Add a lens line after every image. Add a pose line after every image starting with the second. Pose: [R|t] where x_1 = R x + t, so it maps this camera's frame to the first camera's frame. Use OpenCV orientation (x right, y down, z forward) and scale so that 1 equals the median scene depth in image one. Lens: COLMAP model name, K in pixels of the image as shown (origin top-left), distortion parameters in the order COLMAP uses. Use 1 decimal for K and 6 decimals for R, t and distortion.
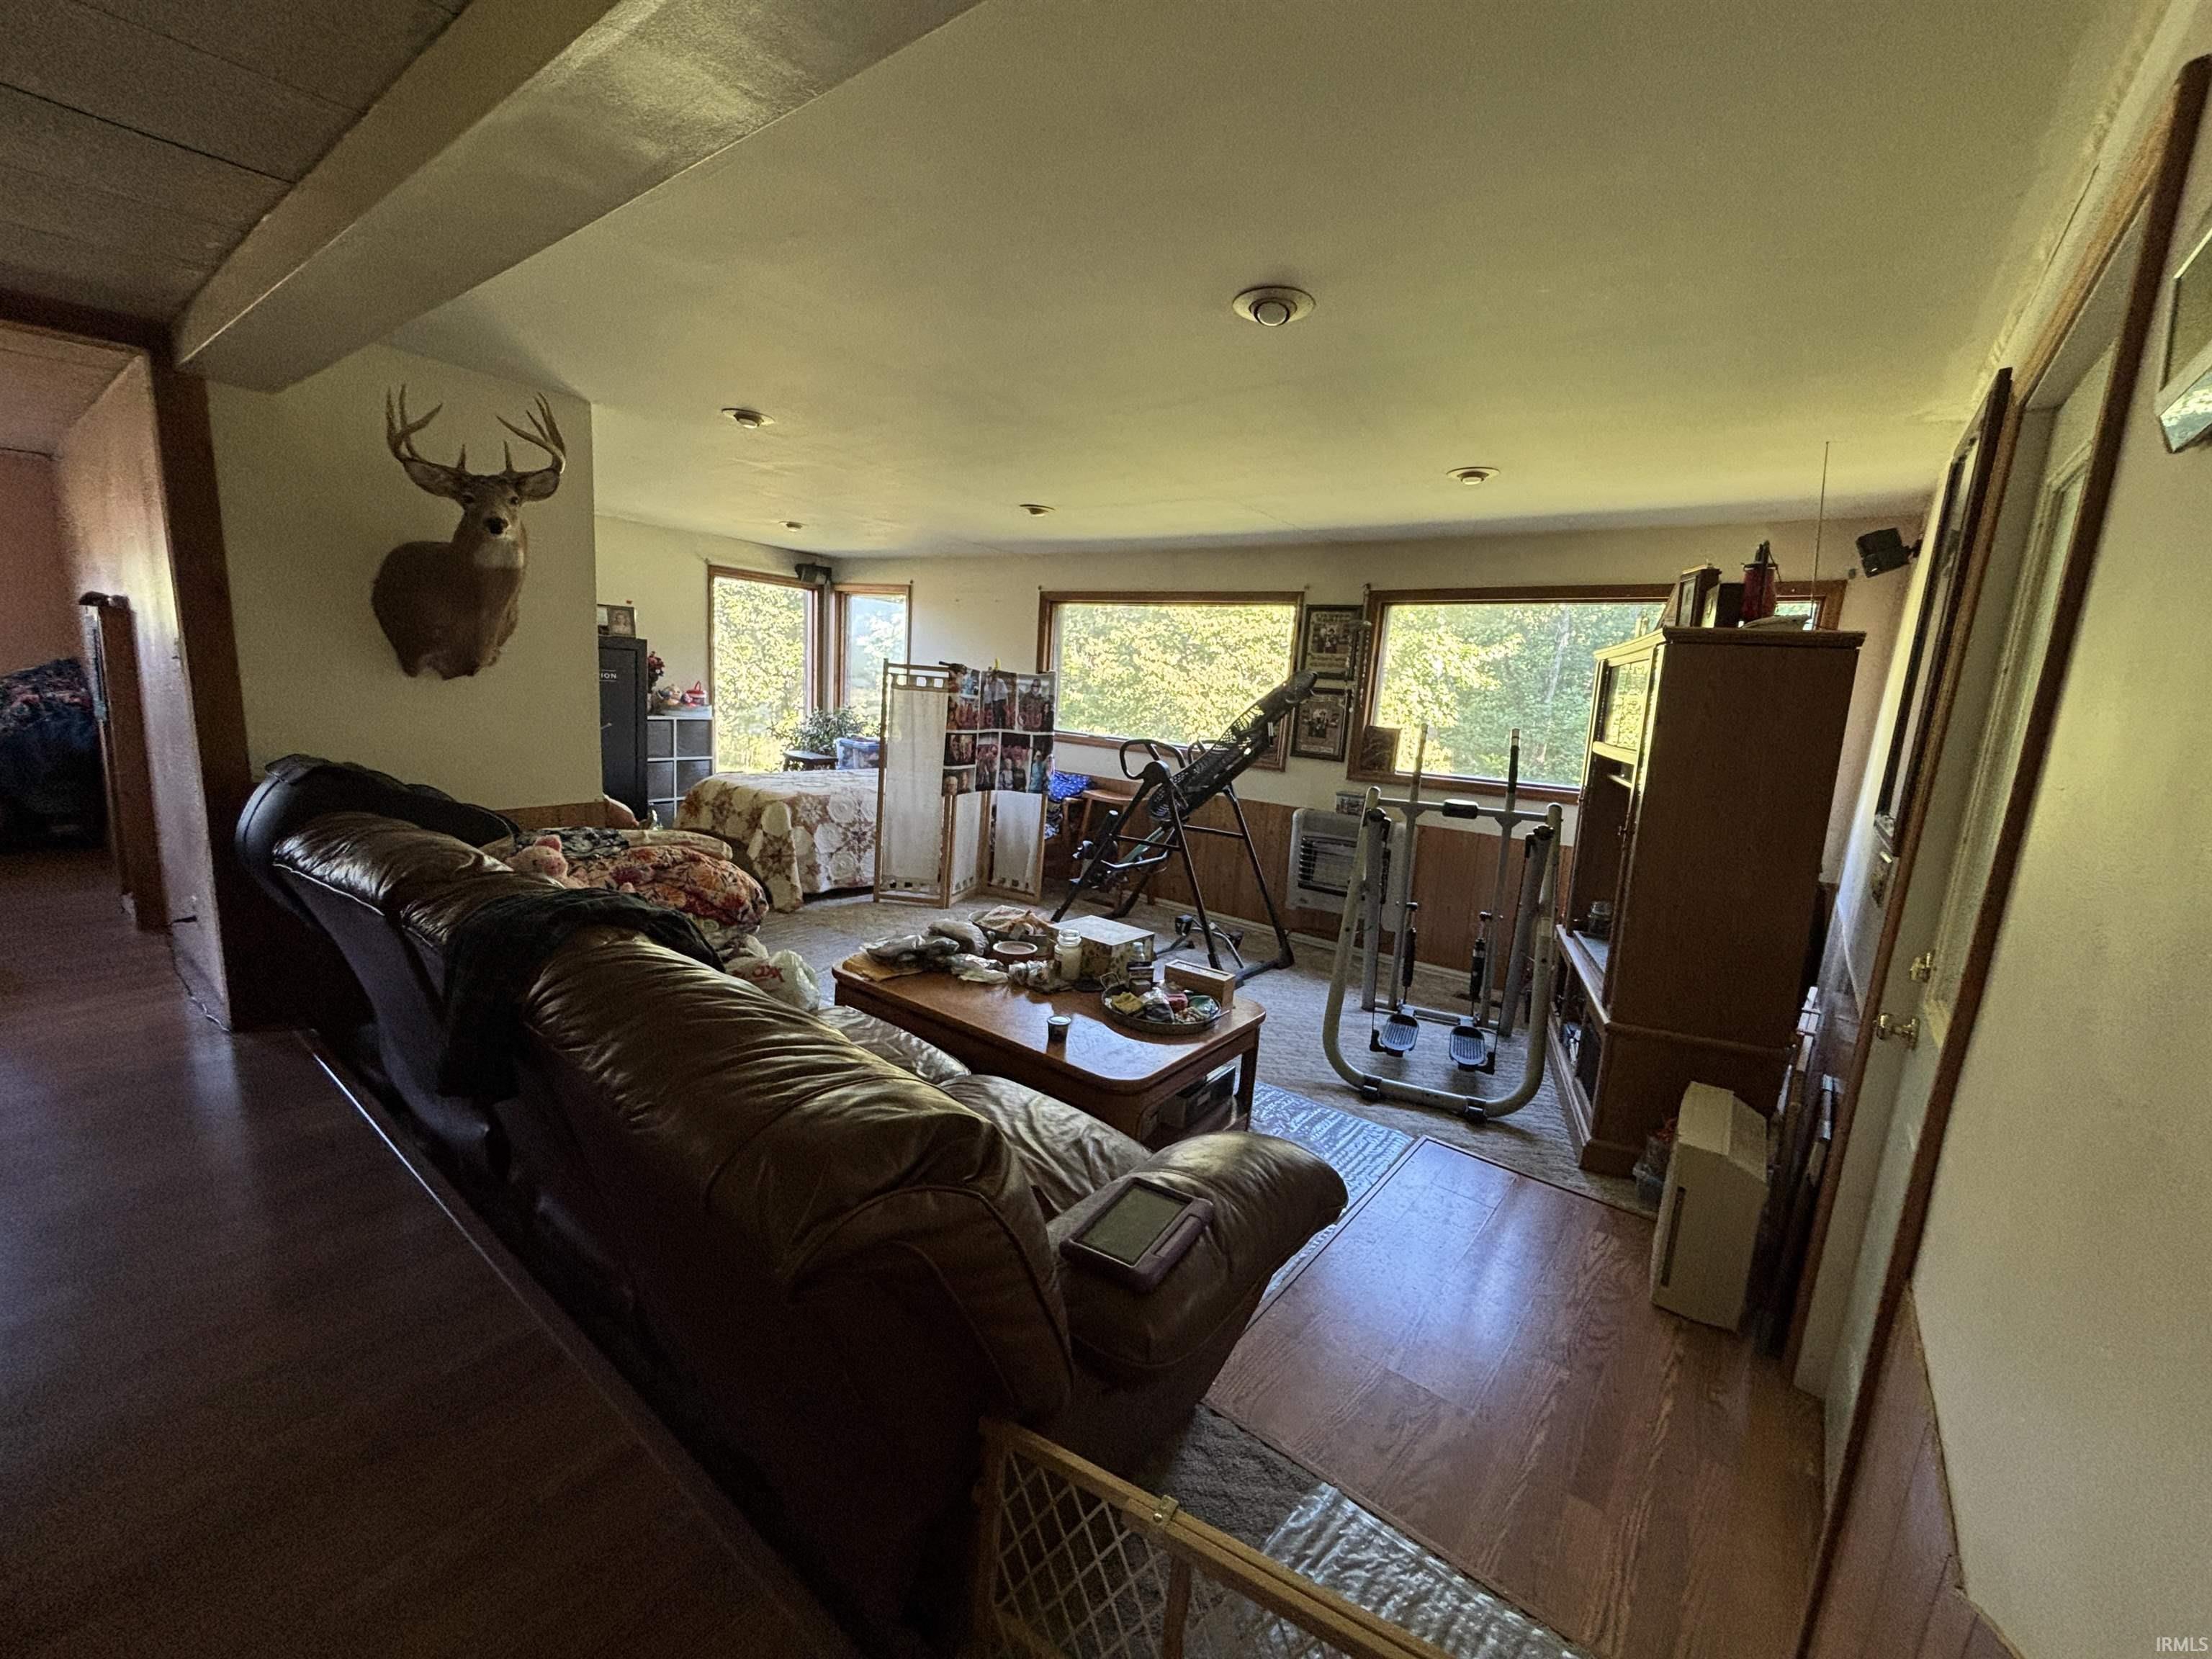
lens RADIAL K [[901.0, 0, 1100.9], [0, 901.0, 828.7], [0, 0, 1]] dist [0.002765, 0.000006]
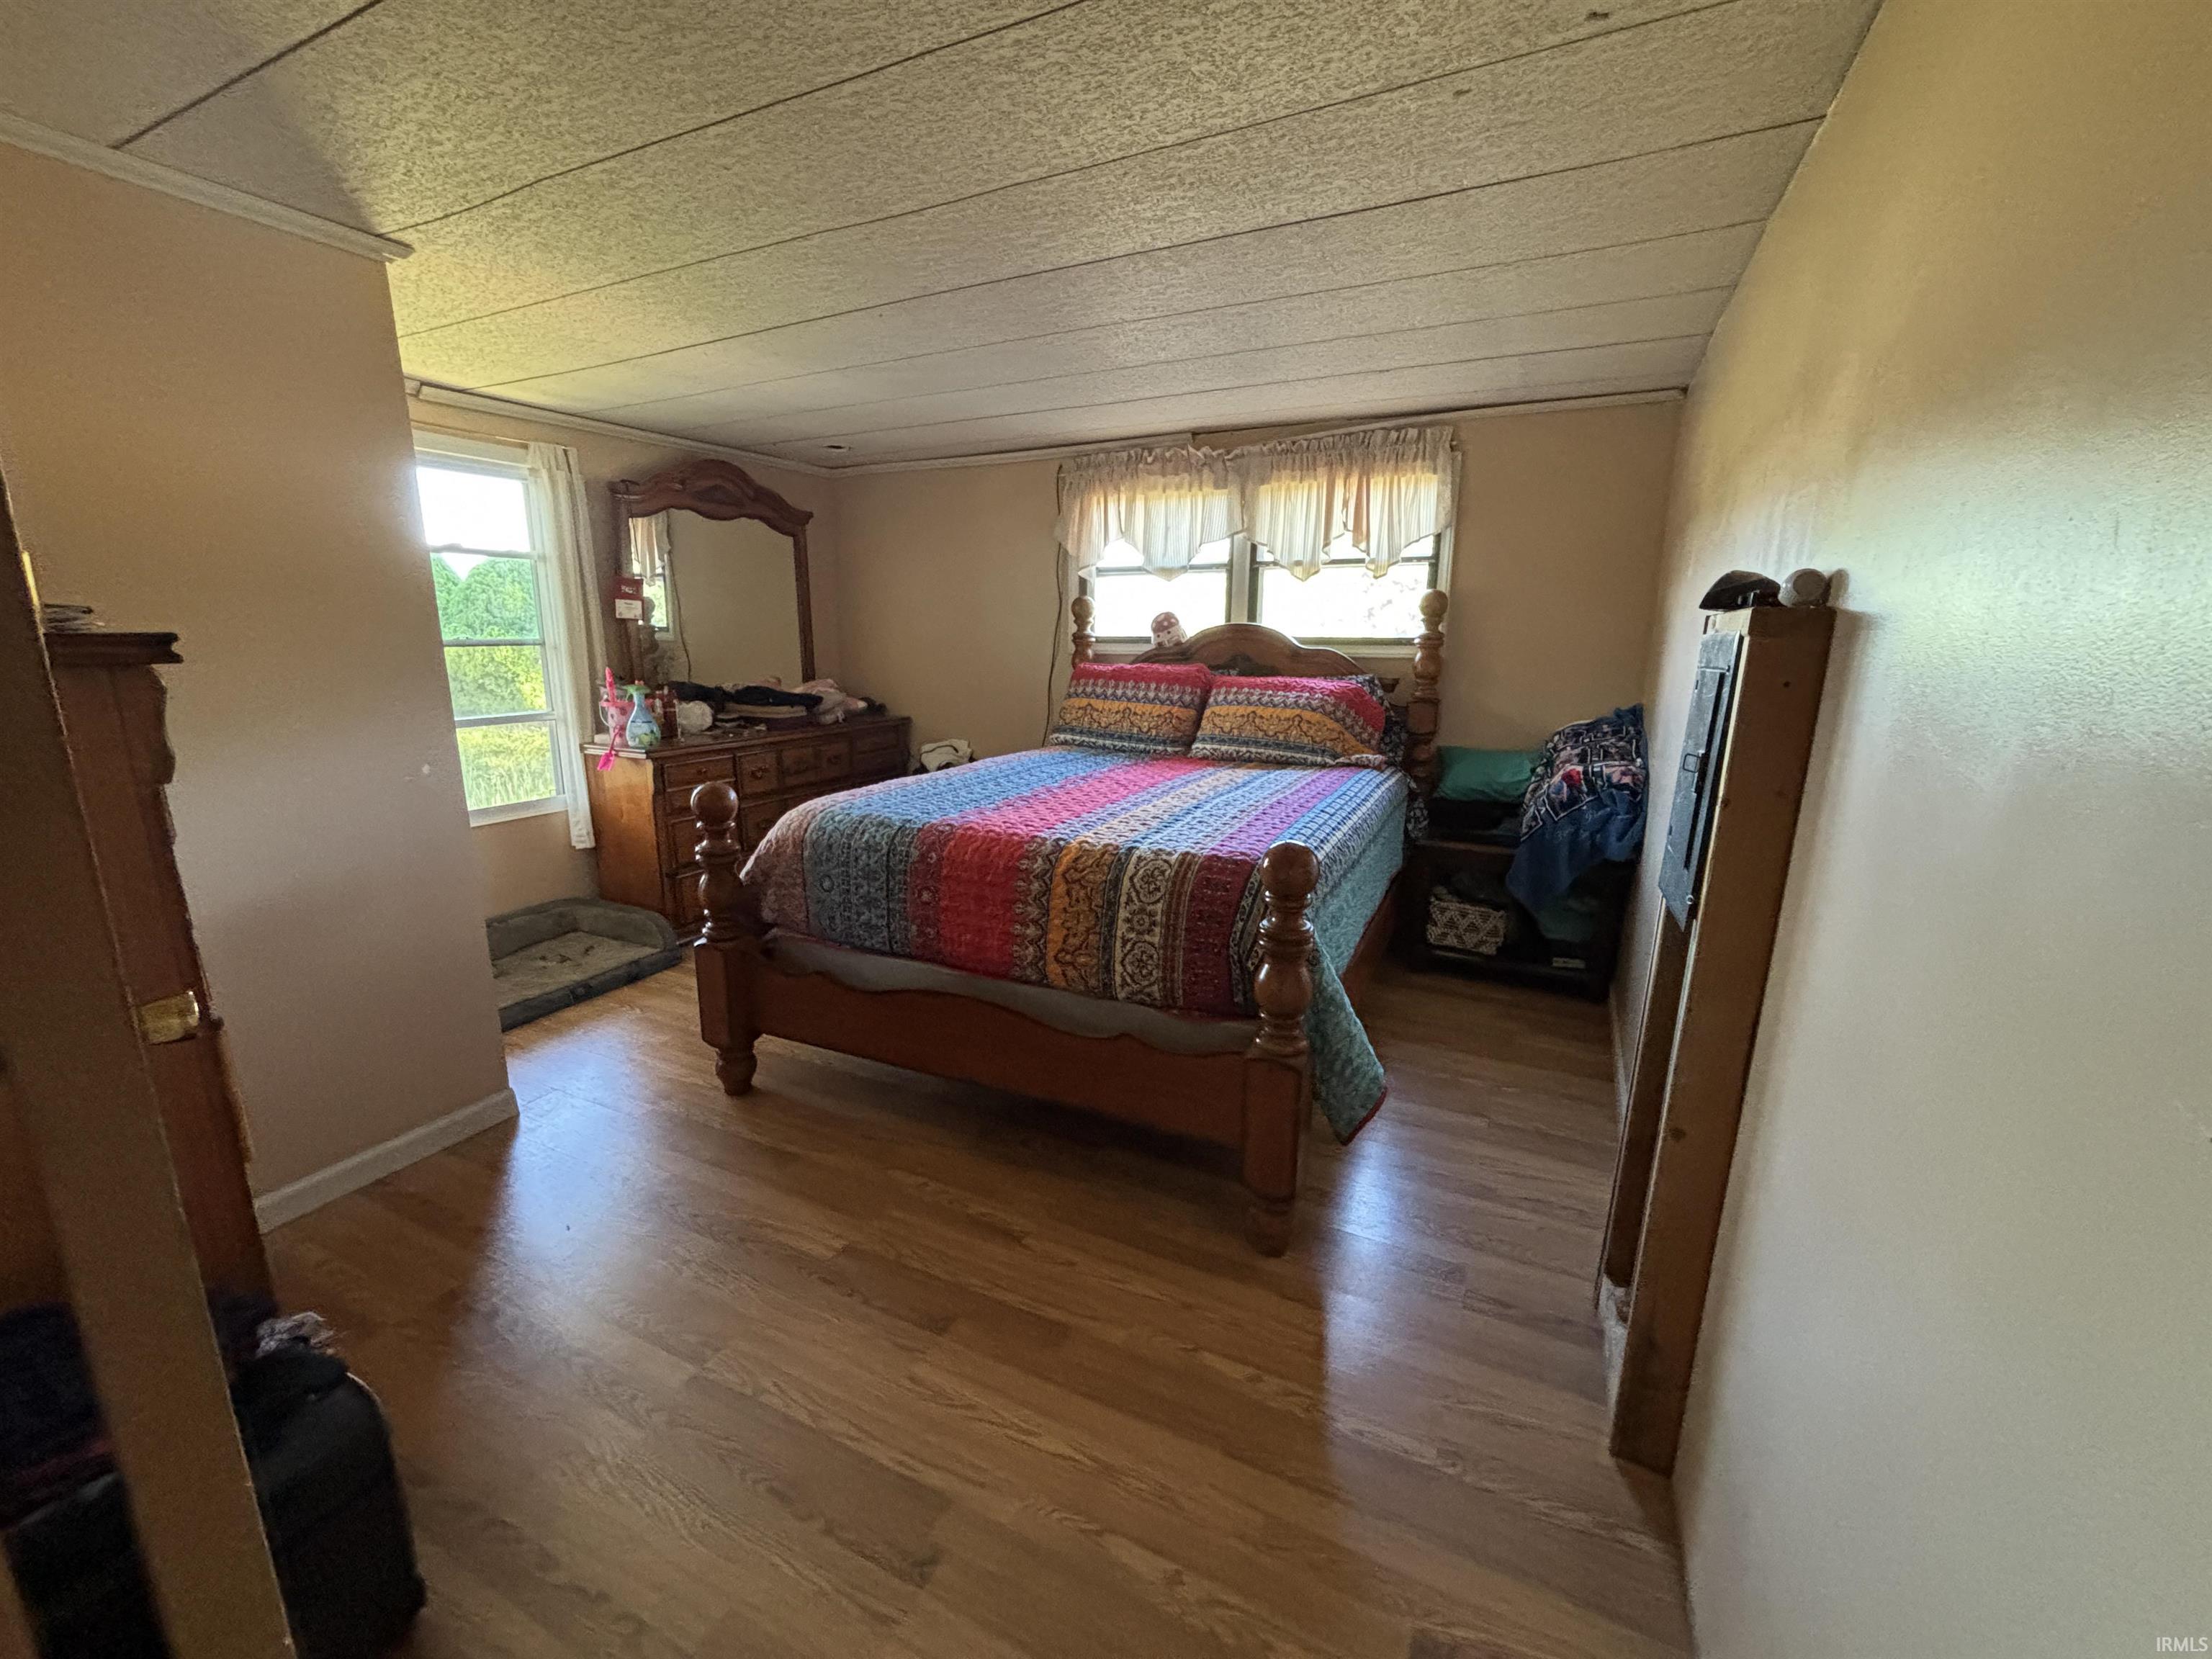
lens RADIAL K [[901.0, 0, 1100.8], [0, 901.0, 829.0], [0, 0, 1]] dist [0.002765, 0.000006]
pose [[0.206303, 0.157379, -0.965749, -0.632670], [-0.162817, 0.978742, 0.124716, -0.129679], [0.964847, 0.131511, 0.227541, 0.539517]]
